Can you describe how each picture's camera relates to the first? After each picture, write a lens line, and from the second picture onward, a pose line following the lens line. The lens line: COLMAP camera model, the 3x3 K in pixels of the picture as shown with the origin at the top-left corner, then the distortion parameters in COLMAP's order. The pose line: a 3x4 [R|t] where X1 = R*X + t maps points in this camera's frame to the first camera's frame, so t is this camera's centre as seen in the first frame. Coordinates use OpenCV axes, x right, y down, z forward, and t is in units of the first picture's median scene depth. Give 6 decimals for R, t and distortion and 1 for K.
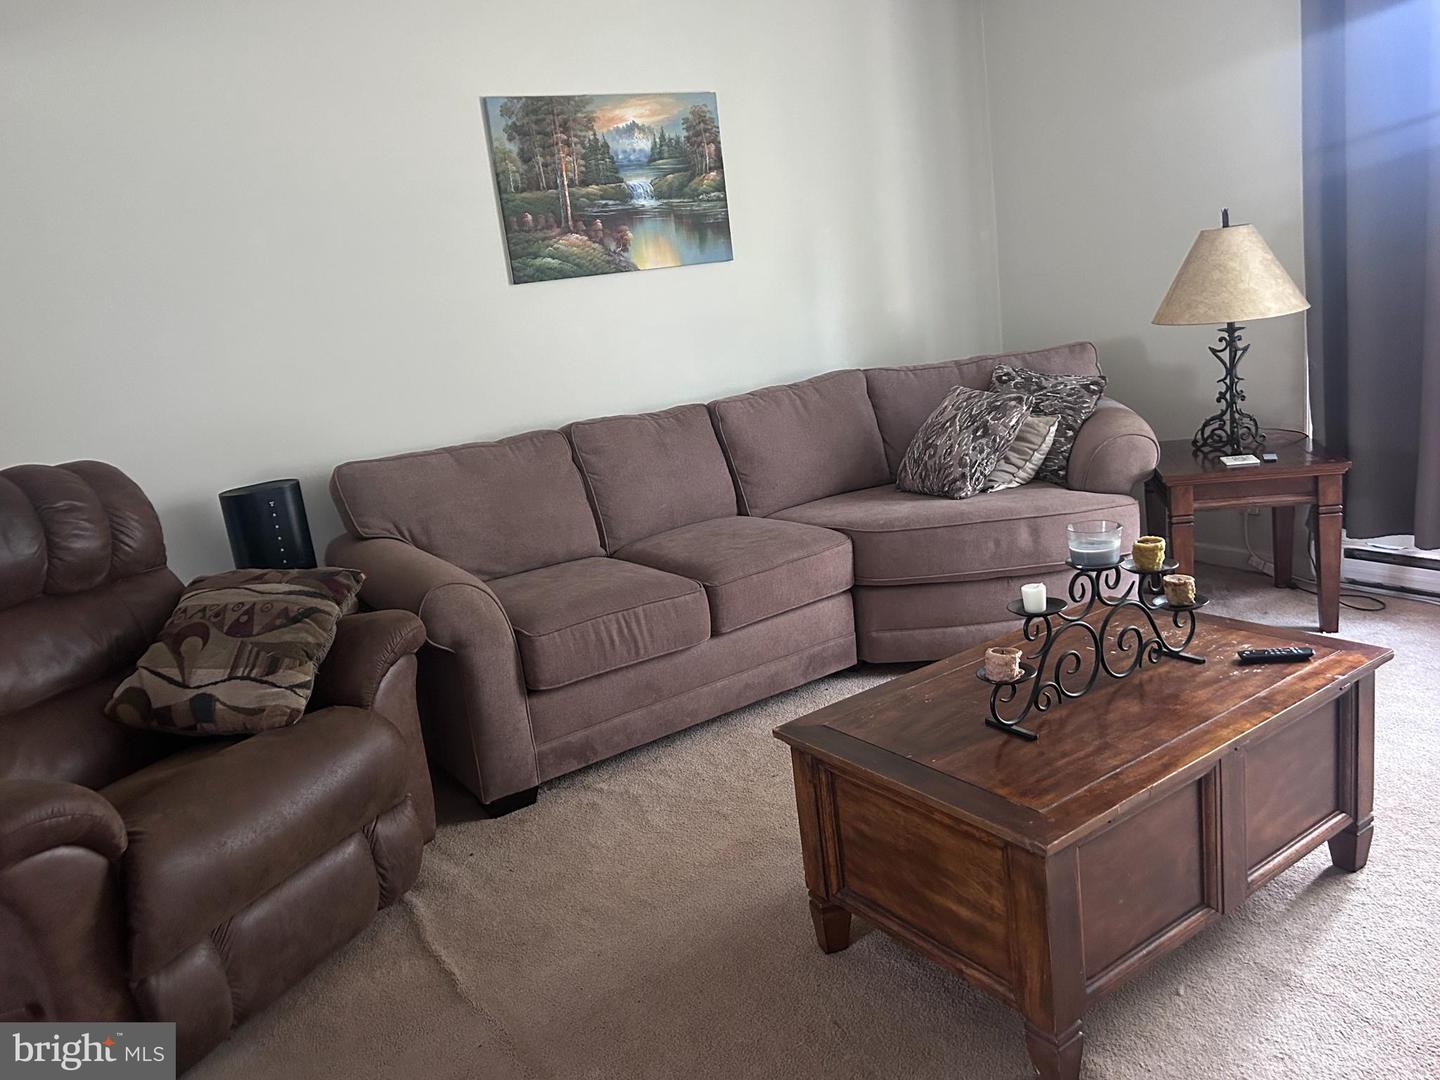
lens RADIAL K [[1120.1, 0, 720.0], [0, 1120.1, 540.0], [0, 0, 1]] dist [0.034646, -0.005864]
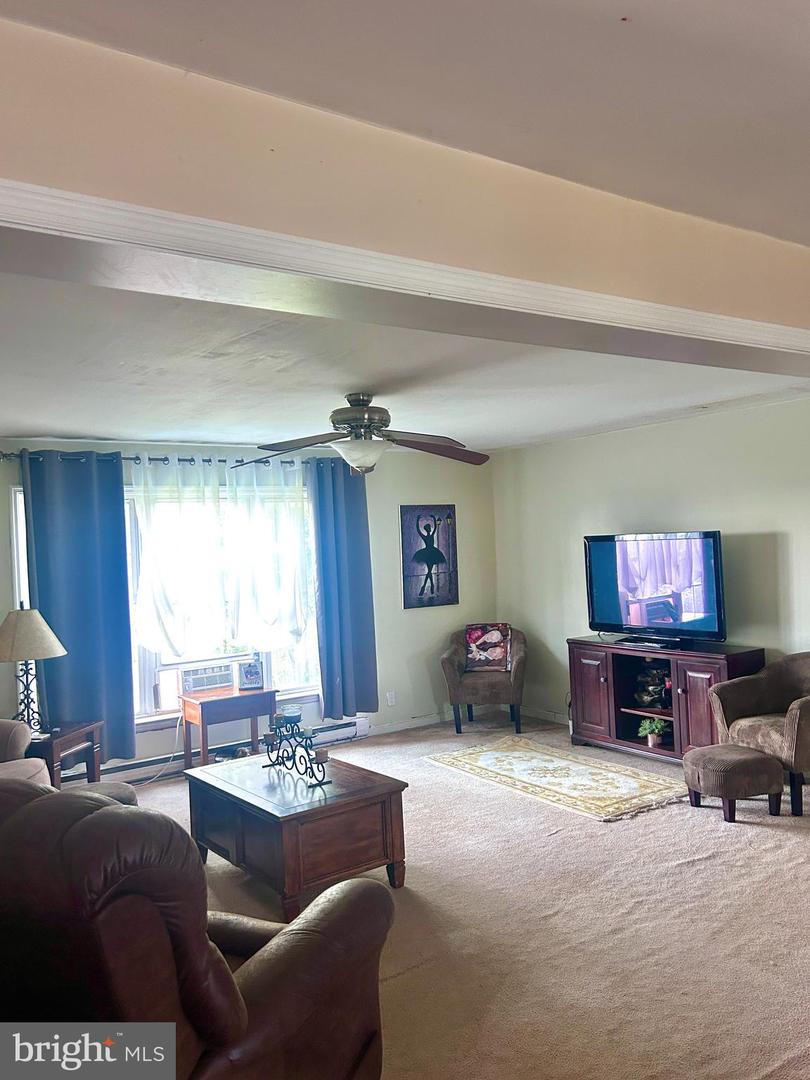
lens RADIAL K [[827.5, 0, 409.8], [0, 827.5, 537.1], [0, 0, 1]] dist [0.106128, -0.209370]
pose [[-0.013834, 0.127475, 0.991745, -0.951289], [0.281450, 0.952234, -0.118471, -0.046975], [-0.959476, 0.277488, -0.049051, 0.416414]]
